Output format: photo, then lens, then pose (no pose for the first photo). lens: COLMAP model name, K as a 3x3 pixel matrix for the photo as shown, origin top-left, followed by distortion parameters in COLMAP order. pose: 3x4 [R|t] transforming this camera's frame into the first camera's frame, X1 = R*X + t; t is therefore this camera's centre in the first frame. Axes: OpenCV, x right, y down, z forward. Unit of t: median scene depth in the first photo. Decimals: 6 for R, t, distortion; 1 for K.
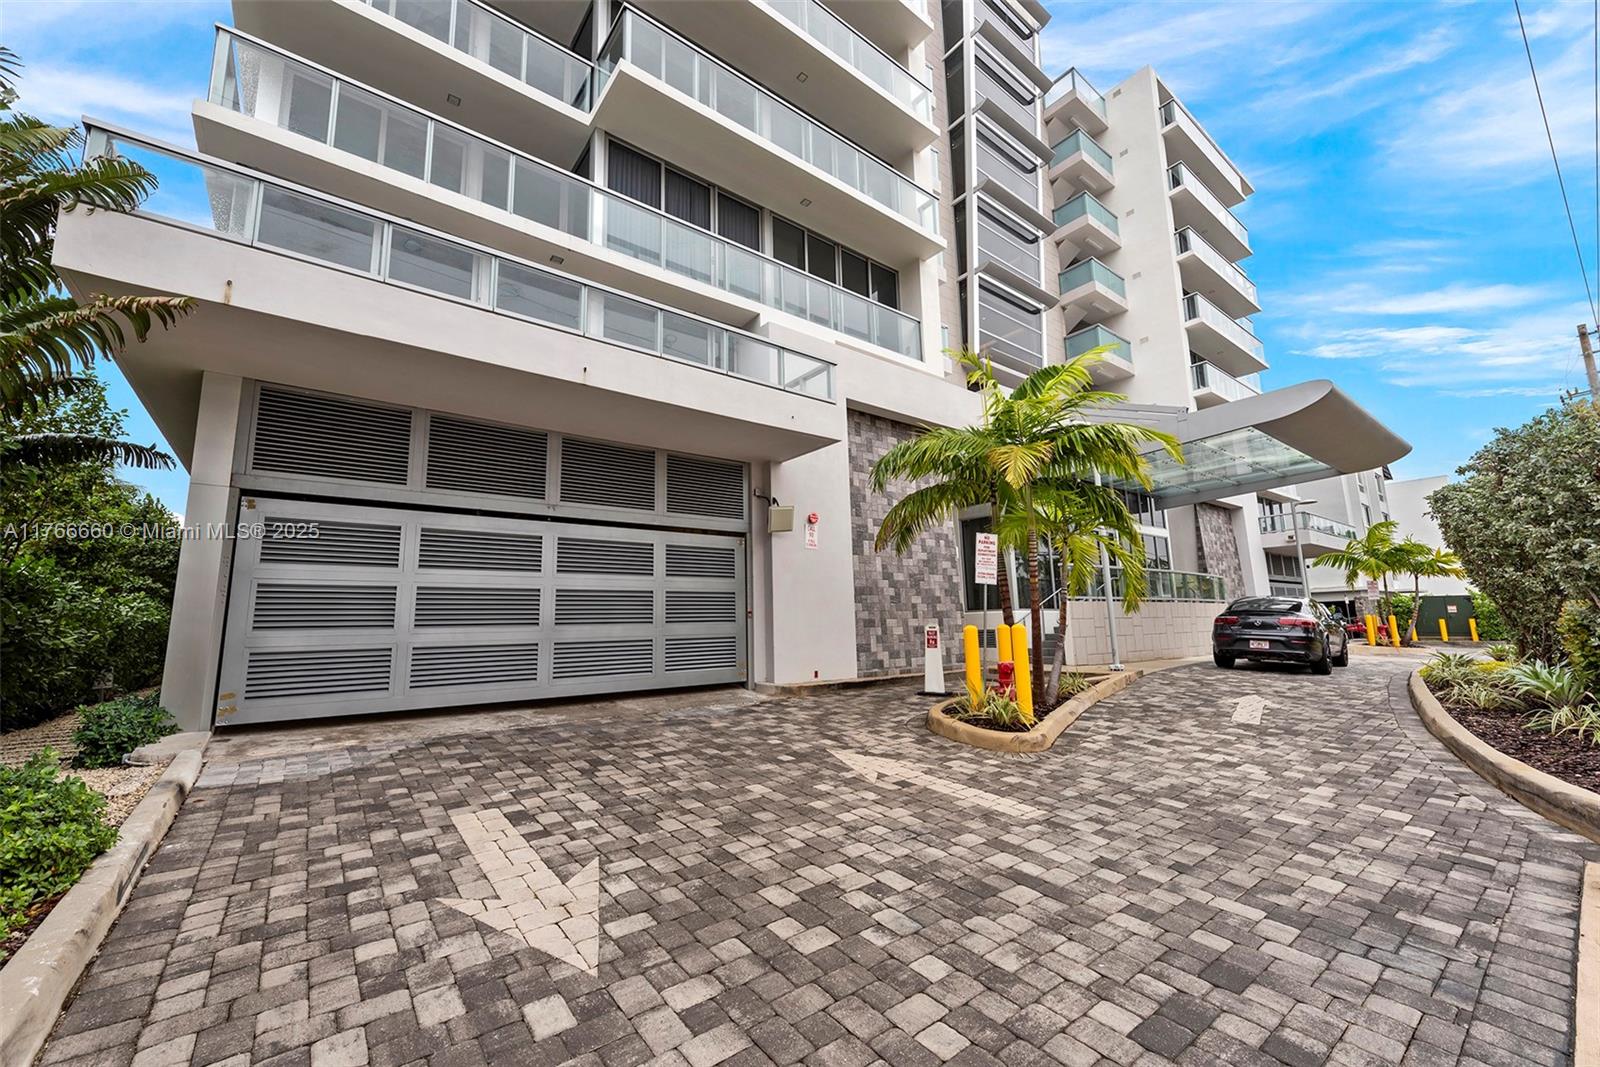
lens RADIAL K [[622.2, 0, 800.0], [0, 622.2, 533.5], [0, 0, 1]] dist [0.002115, -0.000121]
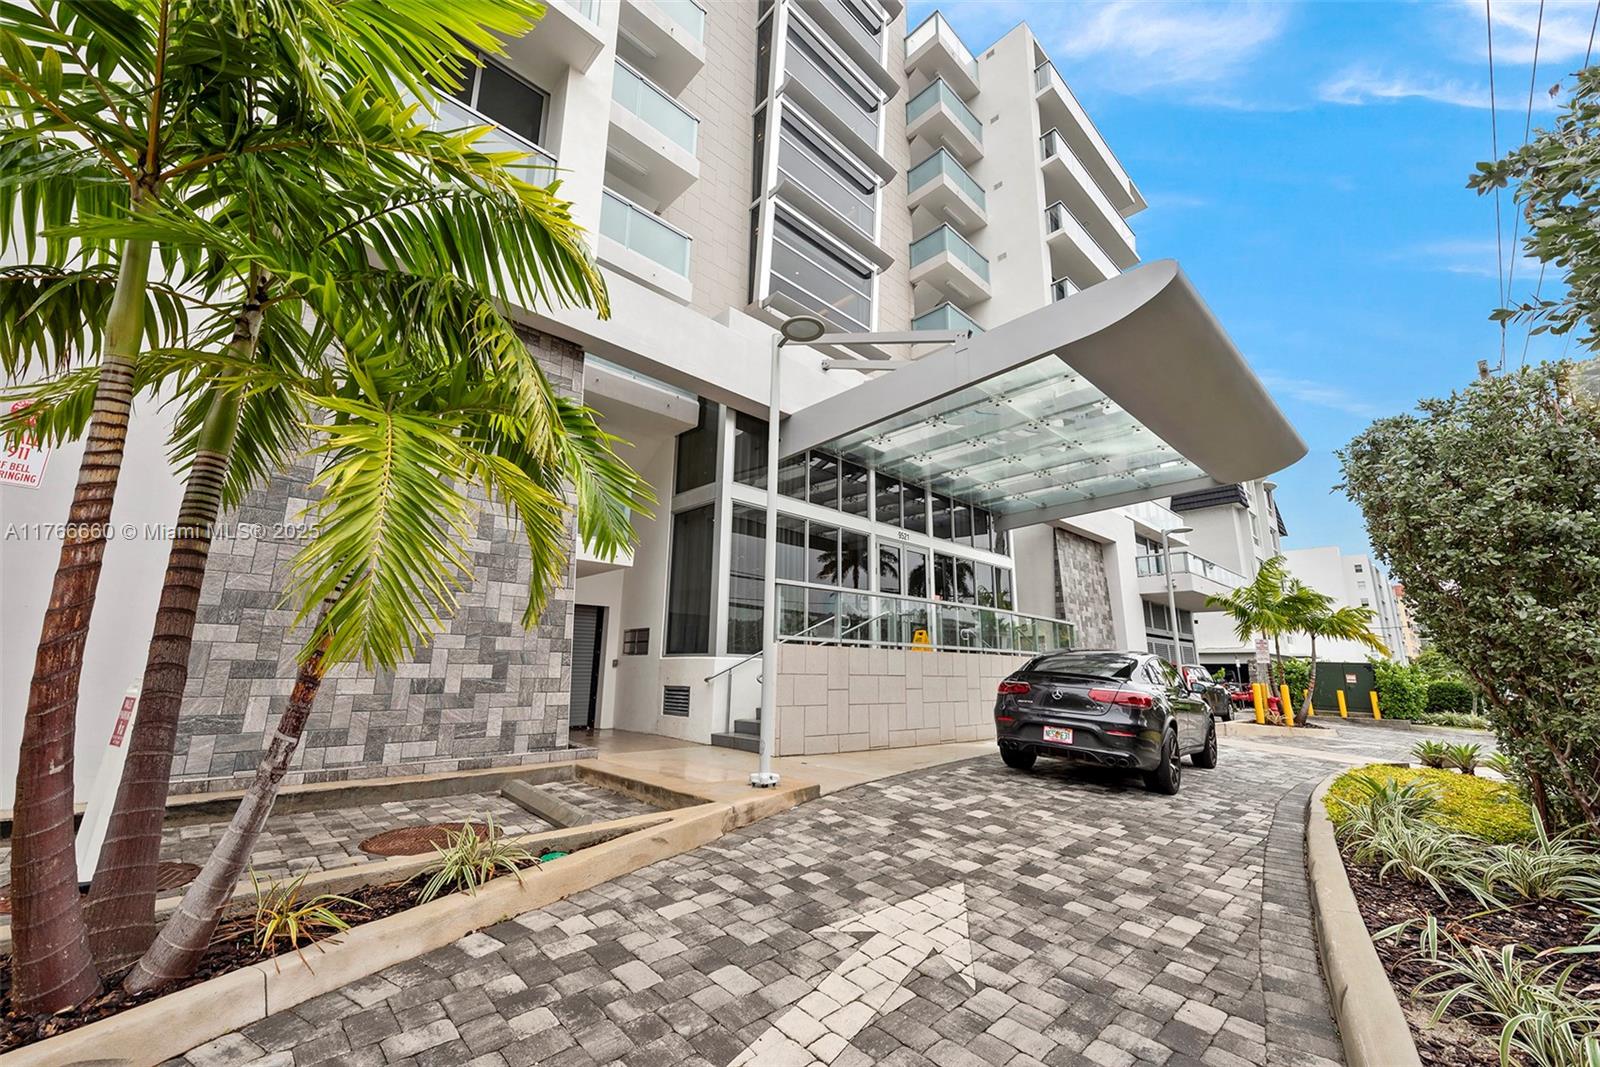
lens RADIAL K [[622.2, 0, 800.0], [0, 622.2, 533.5], [0, 0, 1]] dist [0.002115, -0.000121]
pose [[0.993923, 0.060843, 0.091734, 0.246947], [-0.054658, 0.996153, -0.068496, 0.027493], [-0.095549, 0.063066, 0.993425, 0.253608]]
